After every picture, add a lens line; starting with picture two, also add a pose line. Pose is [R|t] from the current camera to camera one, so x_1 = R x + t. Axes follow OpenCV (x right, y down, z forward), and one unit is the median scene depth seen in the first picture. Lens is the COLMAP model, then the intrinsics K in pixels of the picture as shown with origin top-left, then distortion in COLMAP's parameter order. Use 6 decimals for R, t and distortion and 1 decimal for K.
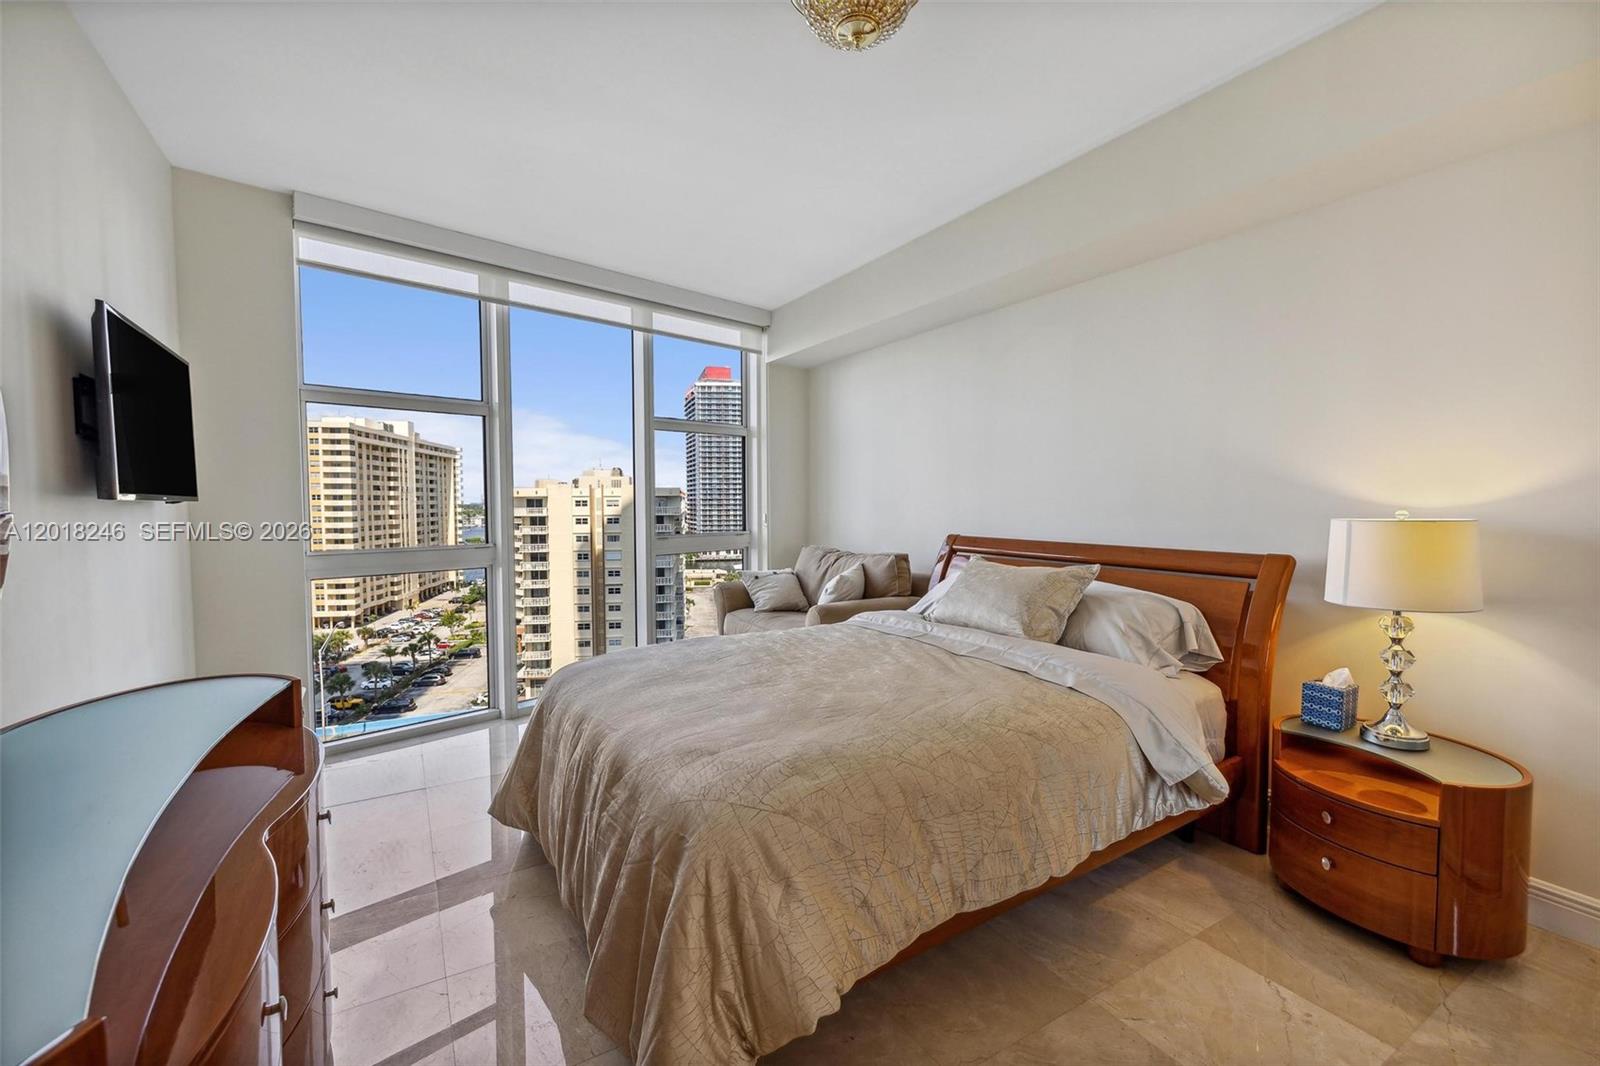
lens RADIAL K [[677.6, 0, 804.8], [0, 677.6, 527.8], [0, 0, 1]] dist [0.001818, 0.000293]
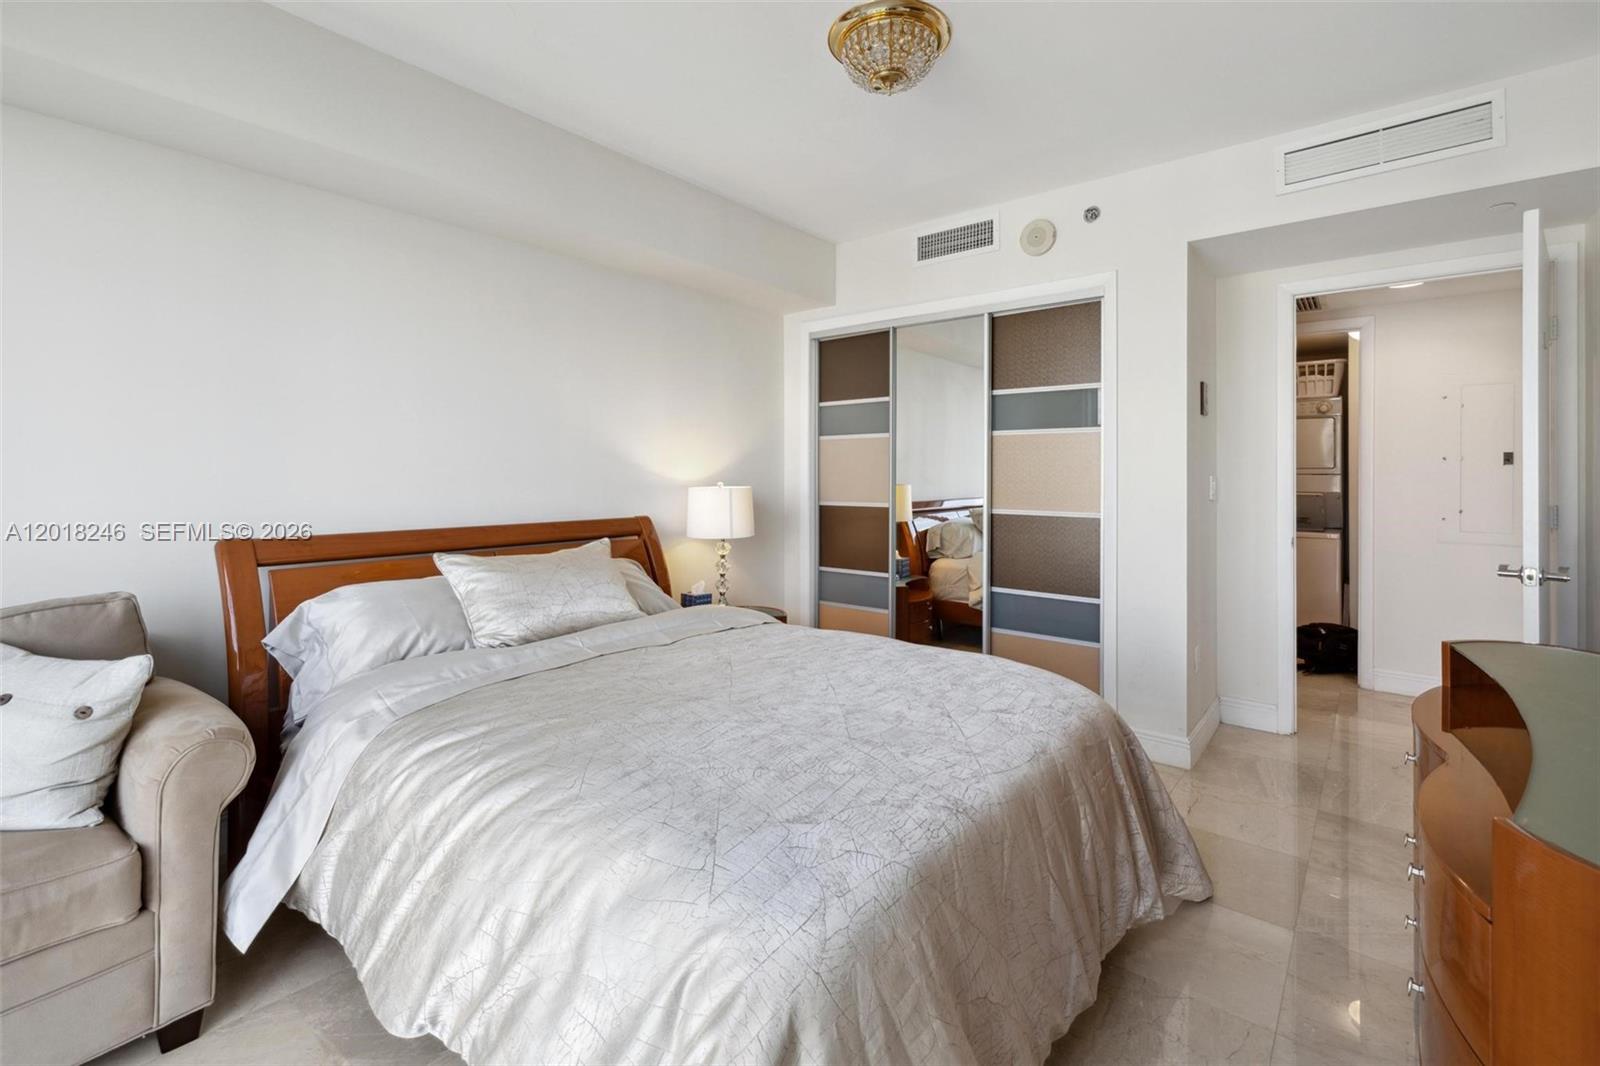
lens RADIAL K [[695.7, 0, 799.5], [0, 695.7, 504.1], [0, 0, 1]] dist [0.000023, 0.000024]
pose [[-0.321863, -0.038424, 0.946006, -0.416908], [0.040101, 0.997726, 0.054168, -0.027947], [-0.945937, 0.055370, -0.319591, 0.641216]]
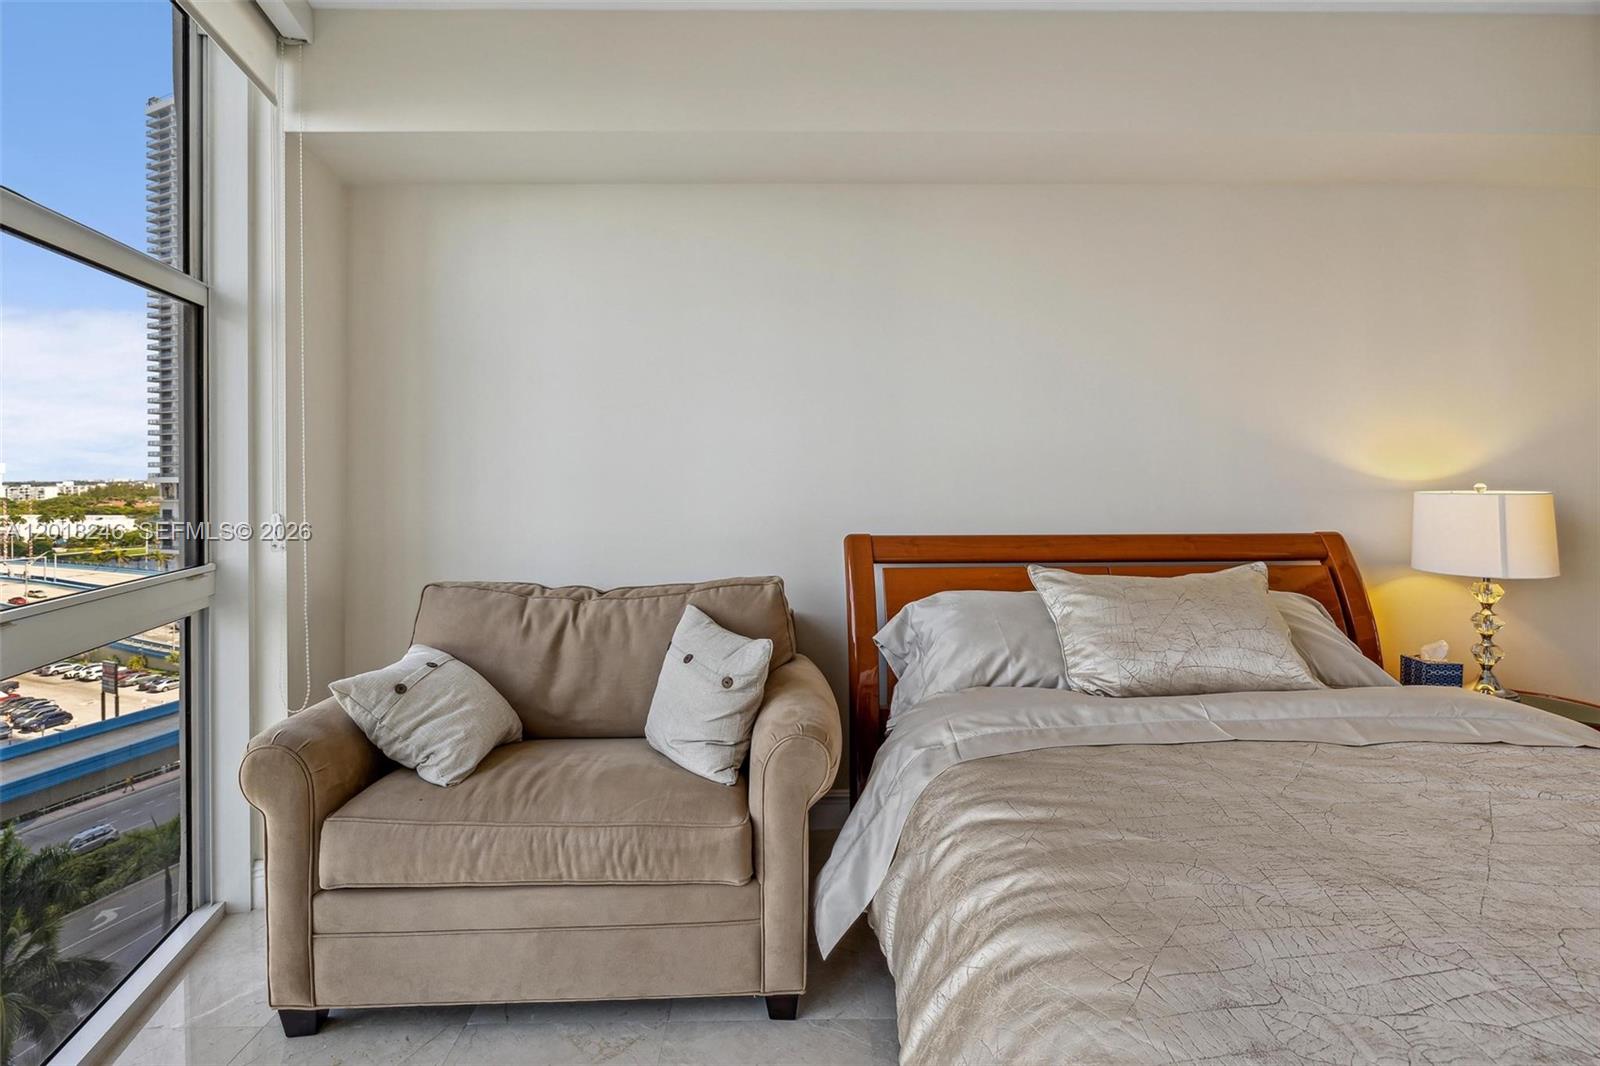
lens RADIAL K [[759.2, 0, 801.3], [0, 759.2, 471.0], [0, 0, 1]] dist [-0.006437, -0.000059]
pose [[0.505512, 0.002367, 0.862816, -0.324615], [0.039419, 0.998889, -0.025836, -0.026786], [-0.861918, 0.047072, 0.504857, 0.612826]]
